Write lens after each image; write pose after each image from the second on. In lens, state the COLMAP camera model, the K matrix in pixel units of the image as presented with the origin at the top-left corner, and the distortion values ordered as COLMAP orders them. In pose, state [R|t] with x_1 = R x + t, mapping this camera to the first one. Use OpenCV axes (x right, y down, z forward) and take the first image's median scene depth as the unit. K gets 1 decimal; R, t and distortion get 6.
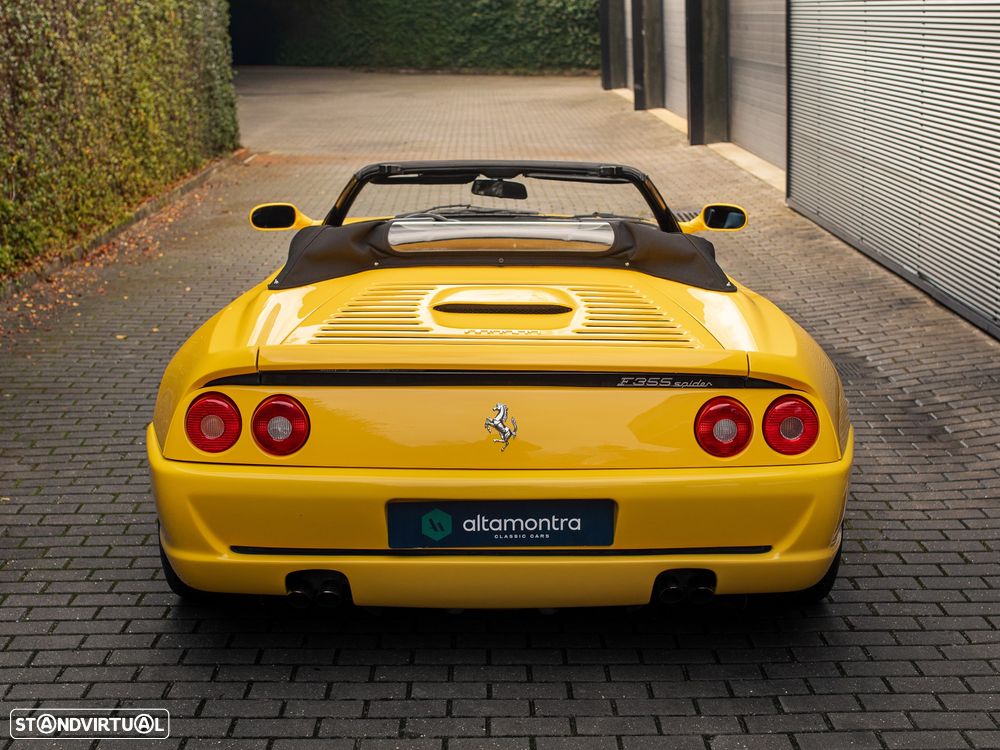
lens RADIAL K [[1294.9, 0, 497.4], [0, 1294.9, 350.0], [0, 0, 1]] dist [-0.056503, 0.080432]
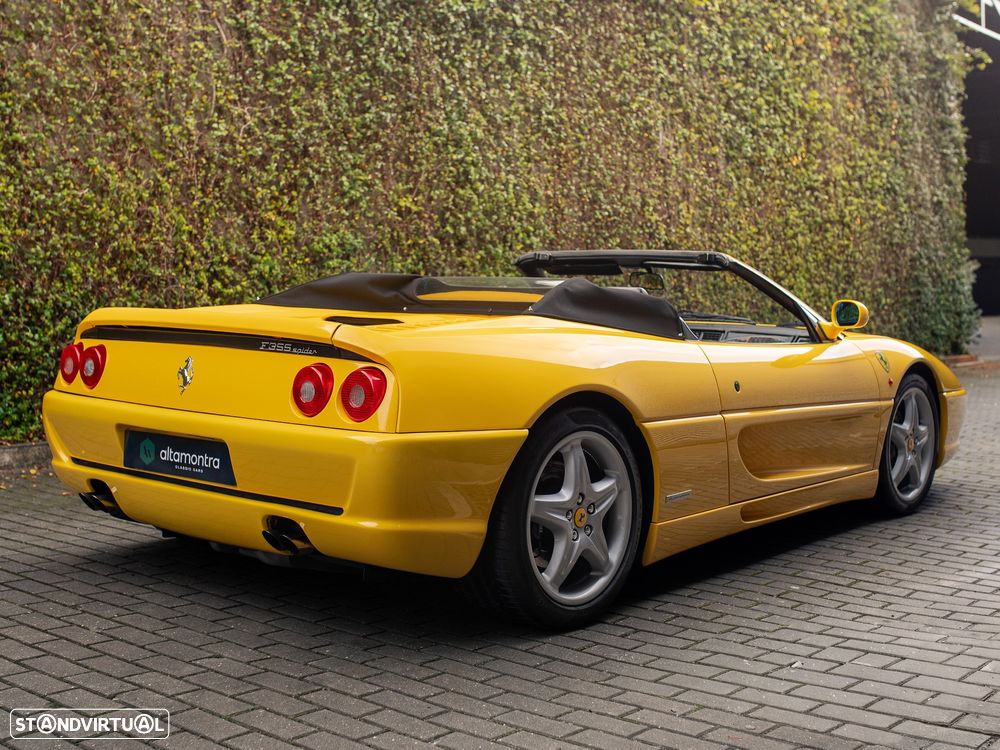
lens RADIAL K [[1294.9, 0, 497.4], [0, 1294.9, 350.0], [0, 0, 1]] dist [-0.056503, 0.080432]
pose [[0.752918, 0.046686, -0.656456, 1.014828], [-0.149755, 0.983467, -0.101818, 0.114725], [0.640850, 0.174968, 0.747461, 0.270496]]
